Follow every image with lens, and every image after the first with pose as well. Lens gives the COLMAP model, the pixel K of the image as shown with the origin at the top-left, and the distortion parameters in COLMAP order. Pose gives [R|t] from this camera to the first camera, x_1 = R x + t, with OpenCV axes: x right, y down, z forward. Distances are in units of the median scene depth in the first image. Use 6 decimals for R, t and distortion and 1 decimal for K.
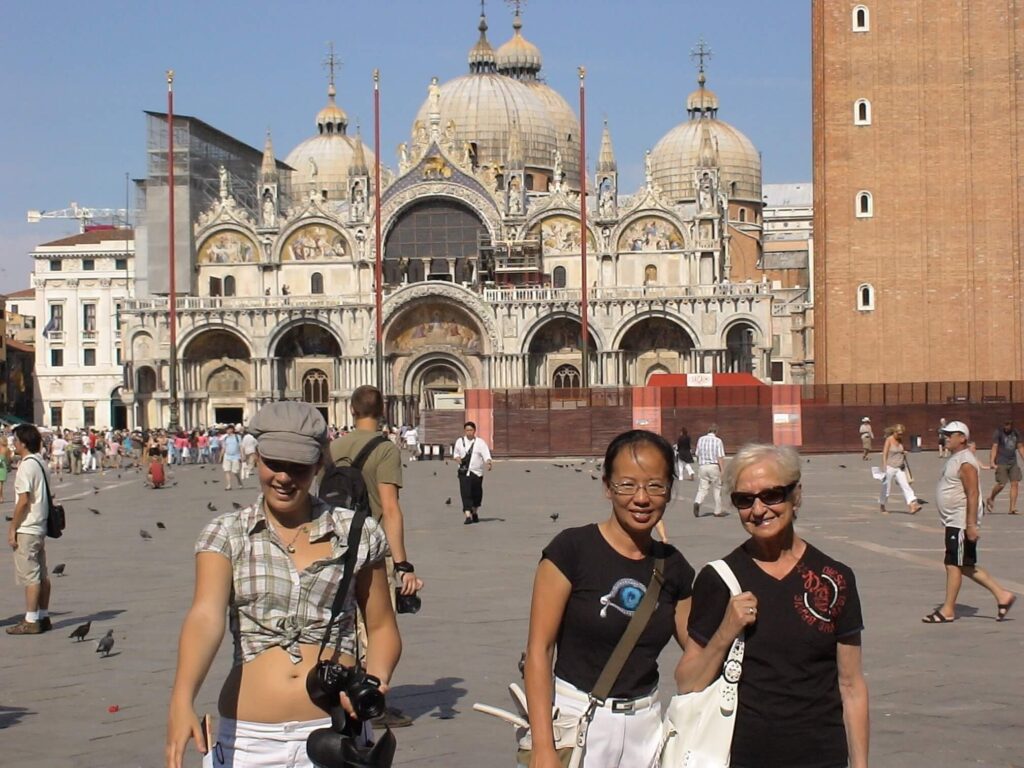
lens RADIAL K [[2580.6, 0, 512.0], [0, 2580.6, 384.0], [0, 0, 1]] dist [0.090229, -0.052322]
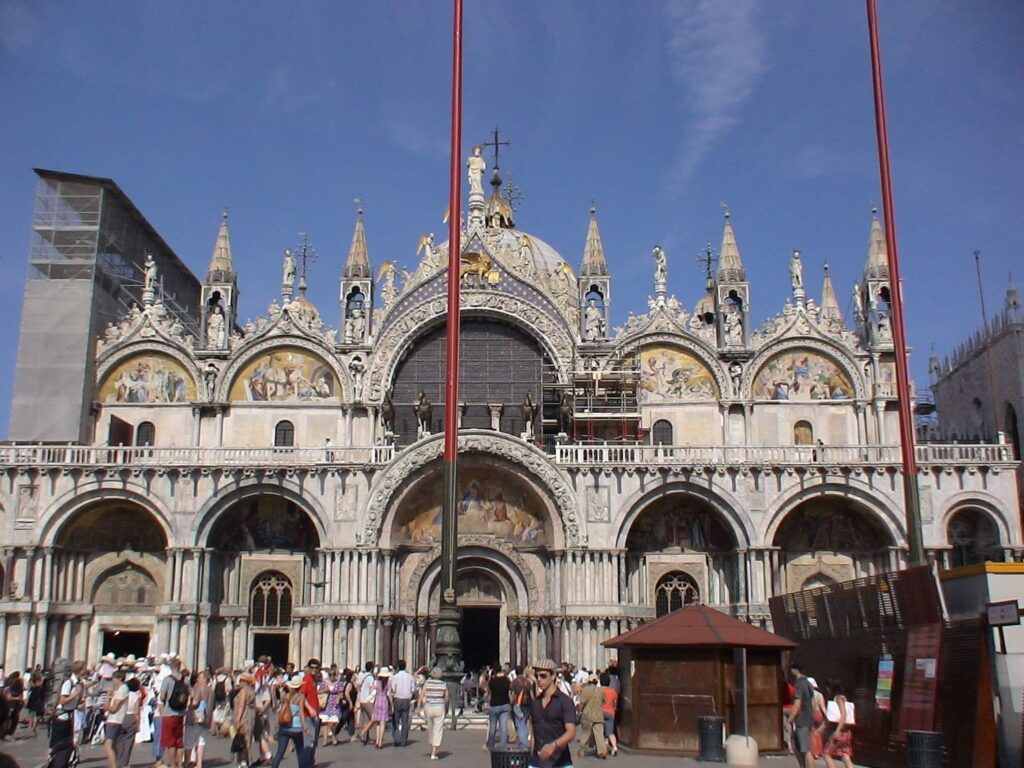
lens RADIAL K [[1128.0, 0, 512.0], [0, 1128.0, 384.0], [0, 0, 1]] dist [-0.000275, -0.006003]
pose [[0.989142, 0.050325, 0.138077, -0.059353], [-0.017903, 0.973806, -0.226672, 0.011171], [-0.145868, 0.221739, 0.964134, 0.723883]]
